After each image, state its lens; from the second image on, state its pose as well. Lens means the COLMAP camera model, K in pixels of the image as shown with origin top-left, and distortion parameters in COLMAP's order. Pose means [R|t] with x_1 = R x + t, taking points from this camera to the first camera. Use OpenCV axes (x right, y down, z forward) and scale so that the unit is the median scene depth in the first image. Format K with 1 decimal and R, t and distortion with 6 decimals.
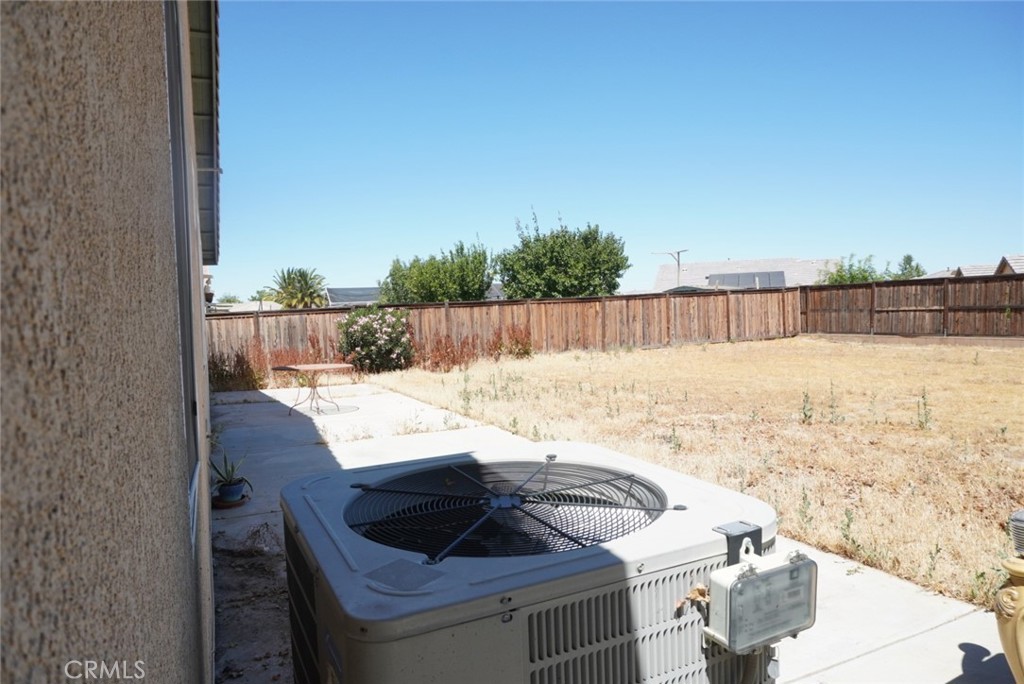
lens RADIAL K [[695.1, 0, 510.8], [0, 695.1, 339.9], [0, 0, 1]] dist [-0.040534, 0.034344]
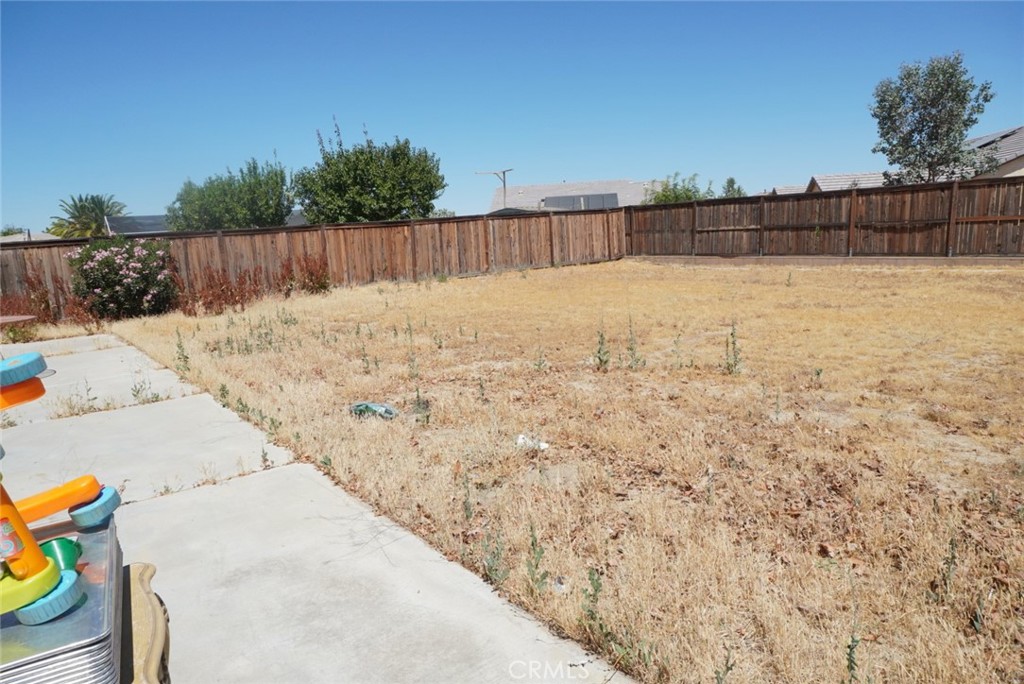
lens RADIAL K [[695.1, 0, 511.9], [0, 695.1, 345.3], [0, 0, 1]] dist [-0.040534, 0.034344]
pose [[0.975907, -0.051795, 0.211952, 0.064728], [0.027533, 0.992884, 0.115859, -0.002694], [-0.216444, -0.107232, 0.970388, 0.098242]]
